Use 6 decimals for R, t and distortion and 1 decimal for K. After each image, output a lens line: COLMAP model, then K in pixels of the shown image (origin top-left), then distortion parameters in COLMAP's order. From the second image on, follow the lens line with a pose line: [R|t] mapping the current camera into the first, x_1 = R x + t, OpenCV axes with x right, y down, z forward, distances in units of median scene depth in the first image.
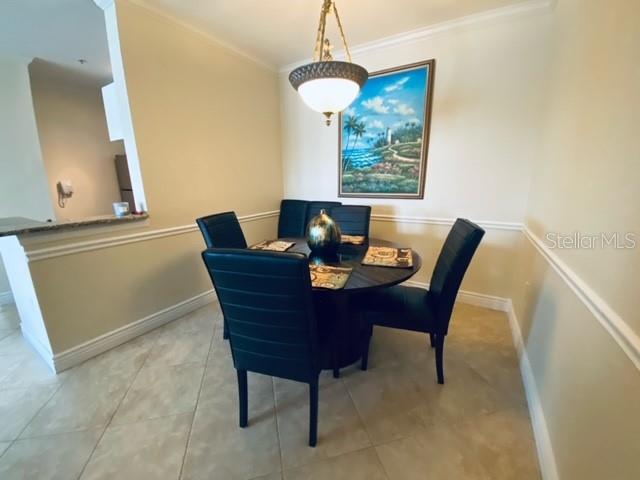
lens RADIAL K [[262.2, 0, 308.9], [0, 262.2, 244.0], [0, 0, 1]] dist [-0.015621, -0.004671]
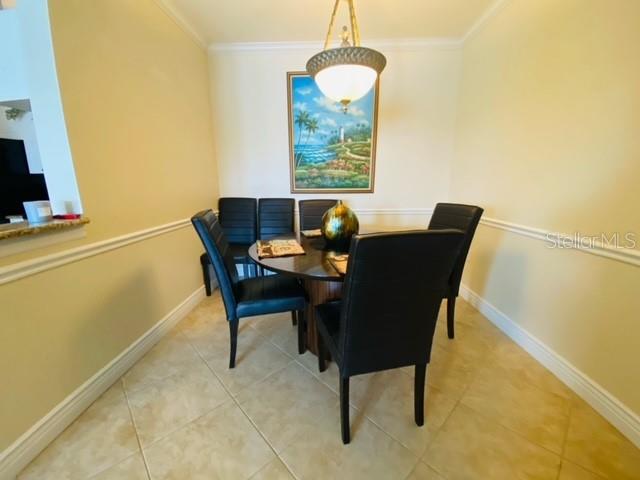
lens RADIAL K [[262.2, 0, 330.6], [0, 262.2, 244.9], [0, 0, 1]] dist [-0.015621, -0.004671]
pose [[0.867711, -0.108377, 0.485109, -0.294100], [0.110418, 0.993584, 0.024471, 0.003335], [-0.484649, 0.032331, 0.874111, 0.104265]]
